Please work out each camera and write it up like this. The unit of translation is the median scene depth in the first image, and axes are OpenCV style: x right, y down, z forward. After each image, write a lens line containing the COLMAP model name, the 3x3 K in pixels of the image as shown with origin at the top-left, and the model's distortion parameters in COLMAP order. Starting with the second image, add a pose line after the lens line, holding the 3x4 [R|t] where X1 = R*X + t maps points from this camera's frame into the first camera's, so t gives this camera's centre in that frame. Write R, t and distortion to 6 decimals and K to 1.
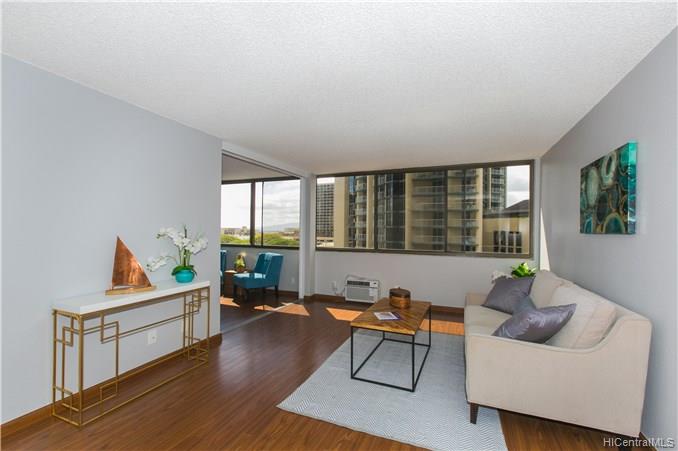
lens RADIAL K [[298.2, 0, 341.6], [0, 298.2, 229.5], [0, 0, 1]] dist [0.001919, 0.000261]
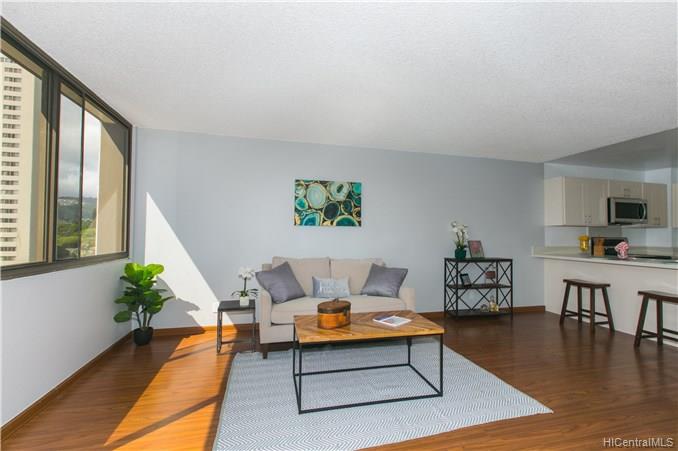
lens RADIAL K [[298.2, 0, 341.6], [0, 298.2, 229.5], [0, 0, 1]] dist [0.001919, 0.000261]
pose [[-0.593504, -0.001935, 0.804829, -0.493650], [-0.018638, 0.999762, -0.011340, 0.047709], [-0.804615, -0.021731, -0.593399, 1.813844]]
